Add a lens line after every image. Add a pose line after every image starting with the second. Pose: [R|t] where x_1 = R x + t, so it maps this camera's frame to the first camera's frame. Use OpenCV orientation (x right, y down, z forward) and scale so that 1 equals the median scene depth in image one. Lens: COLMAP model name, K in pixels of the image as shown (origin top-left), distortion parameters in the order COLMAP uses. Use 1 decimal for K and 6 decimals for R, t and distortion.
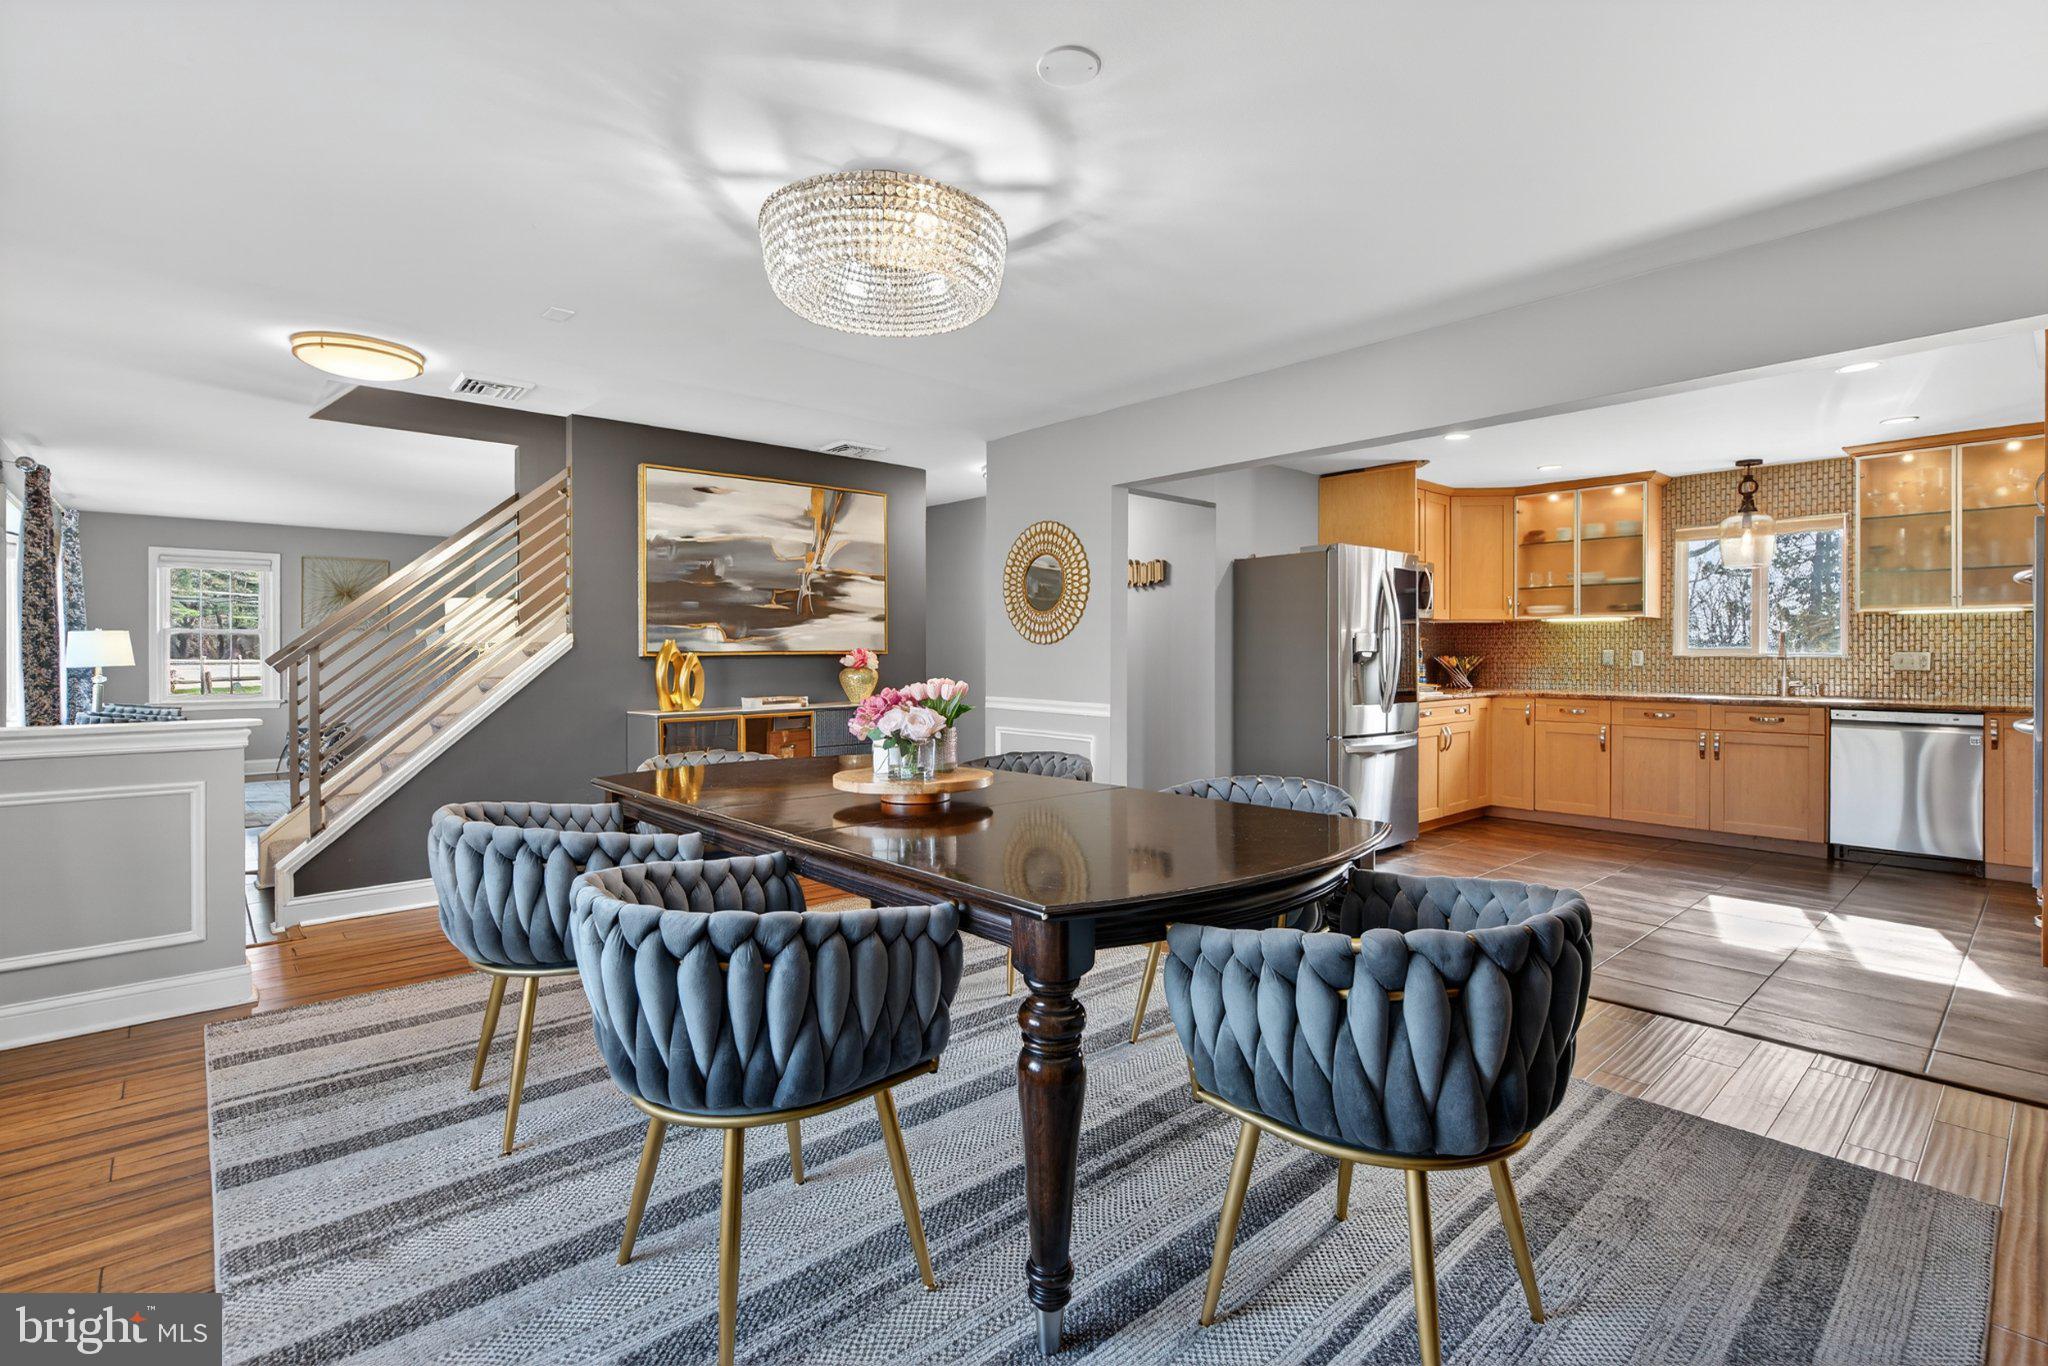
lens RADIAL K [[935.3, 0, 1014.2], [0, 935.3, 658.4], [0, 0, 1]] dist [0.002587, -0.002303]
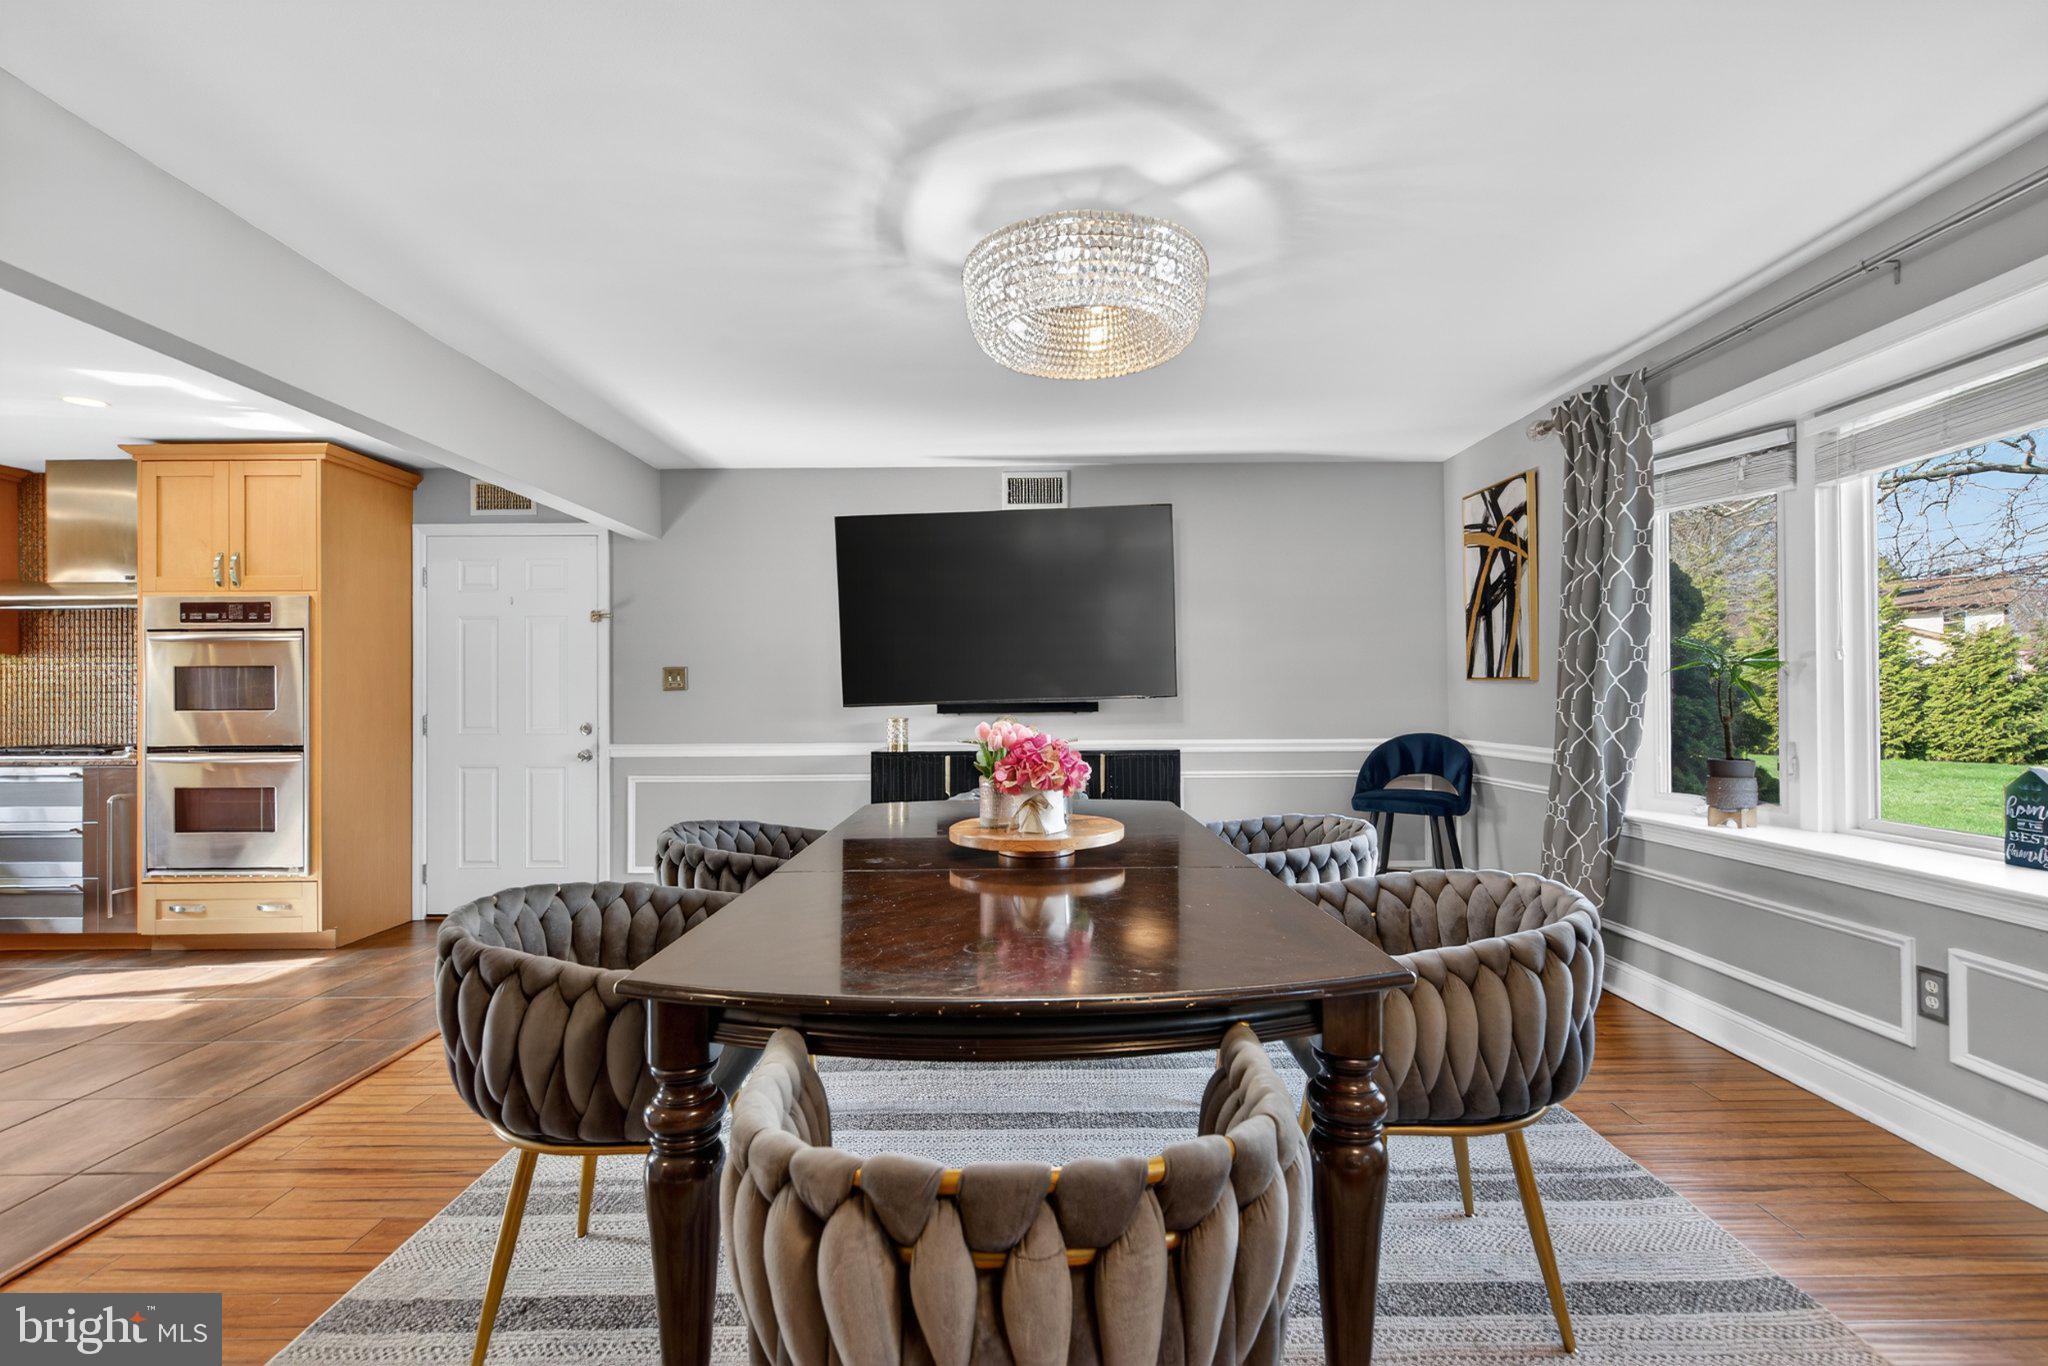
lens RADIAL K [[935.3, 0, 1023.2], [0, 935.3, 686.3], [0, 0, 1]] dist [0.002587, -0.002303]
pose [[-0.750706, 0.008907, 0.660576, -0.302957], [0.010246, 0.999946, -0.001839, -0.006040], [-0.660557, 0.005387, -0.750757, 0.727941]]
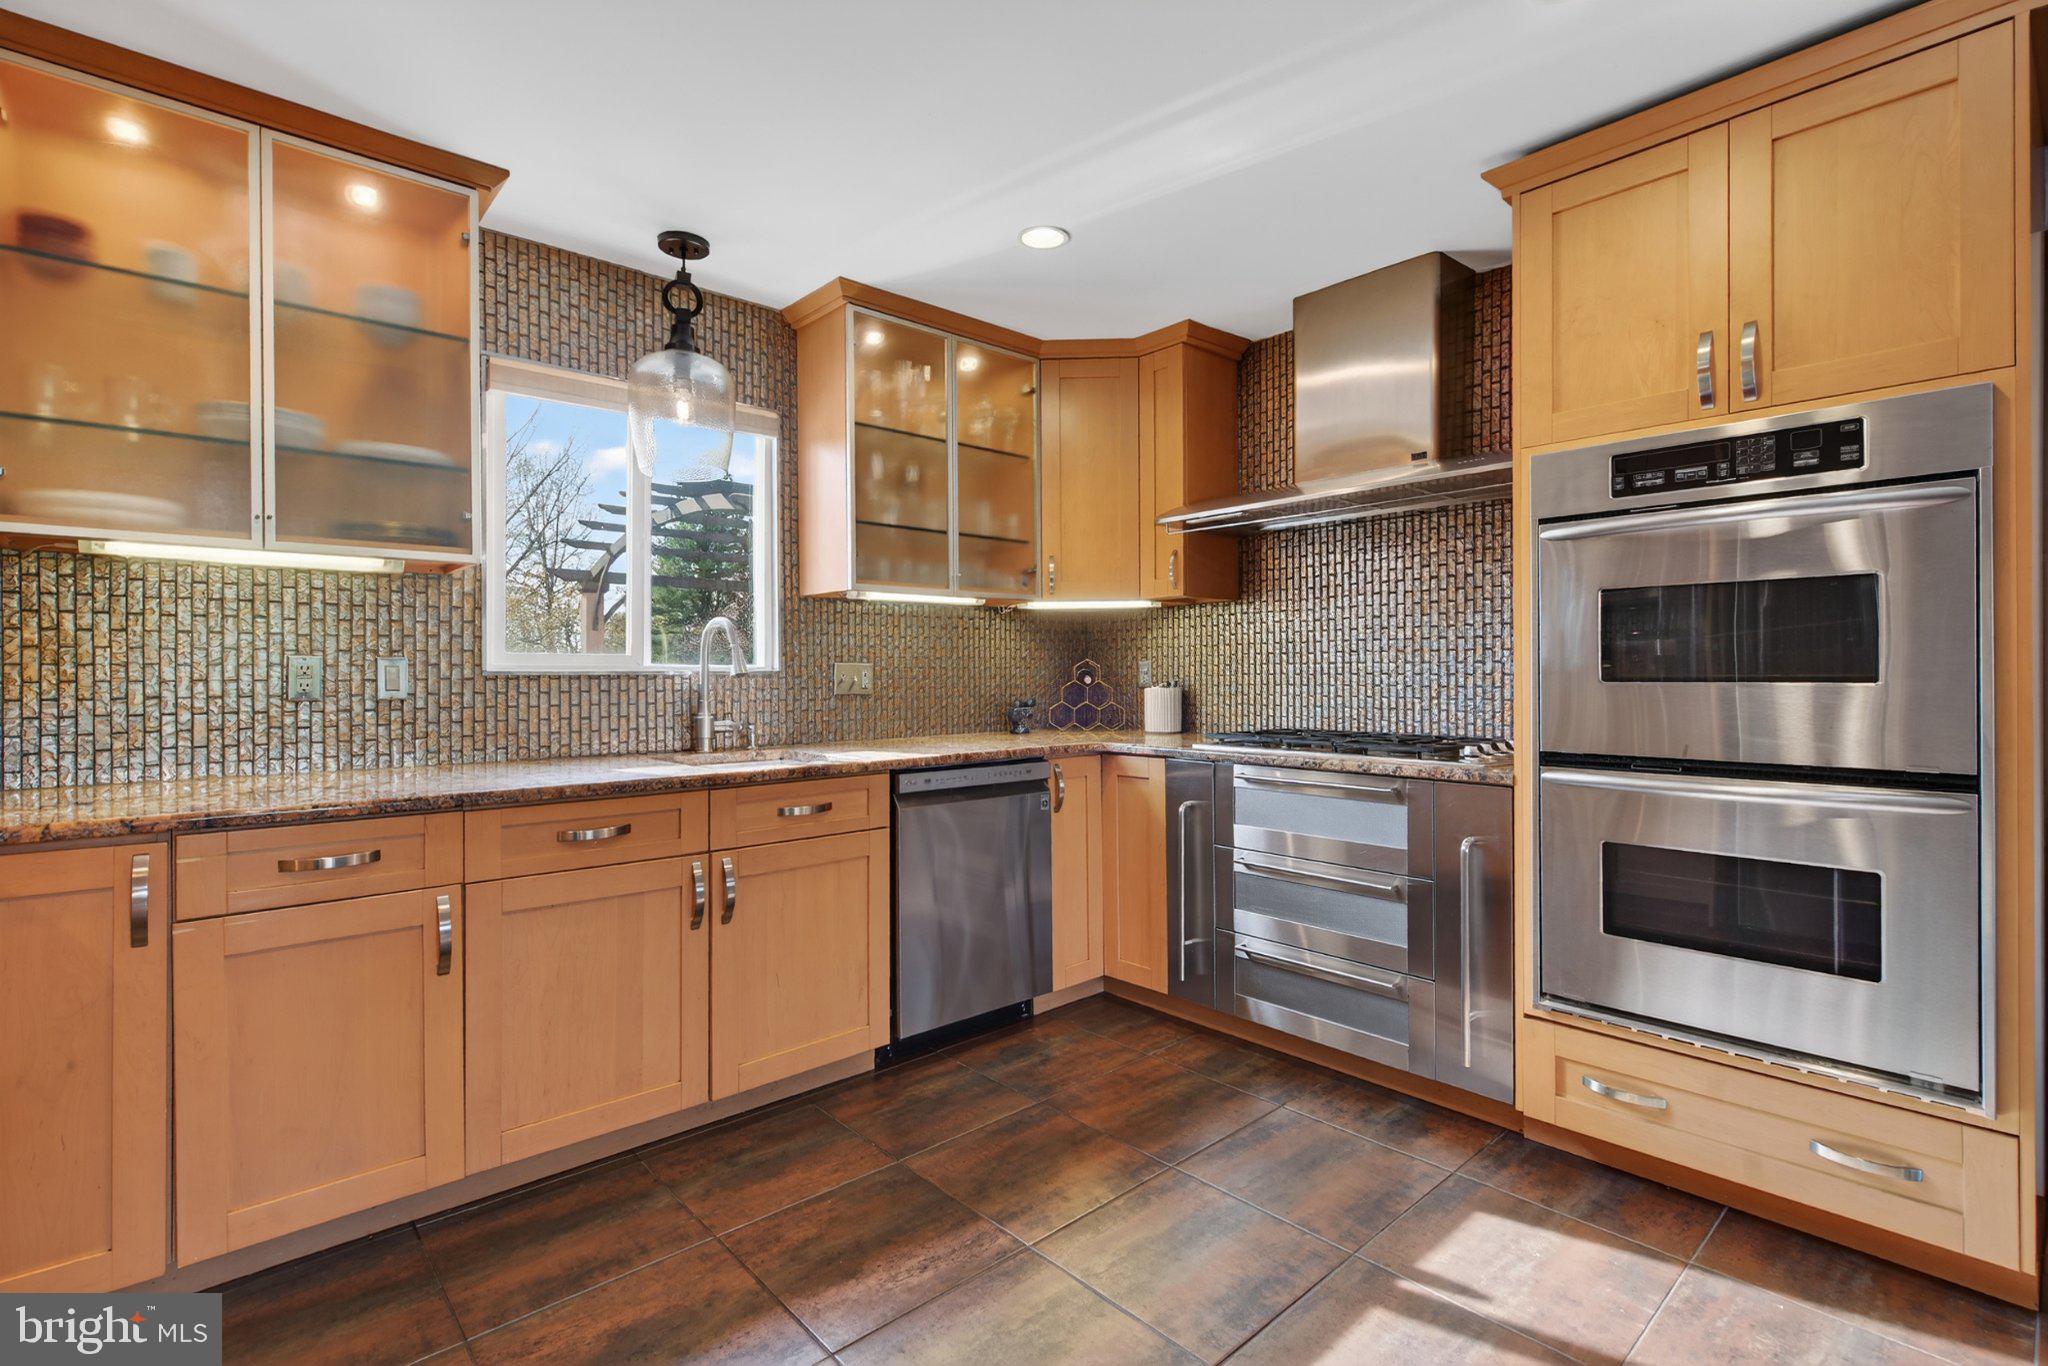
lens RADIAL K [[935.3, 0, 1020.4], [0, 935.3, 677.0], [0, 0, 1]] dist [0.002587, -0.002303]
pose [[-0.007433, -0.004754, 0.999961, 0.326860], [0.008569, 0.999952, 0.004818, -0.000198], [-0.999936, 0.008604, -0.007392, 0.838780]]
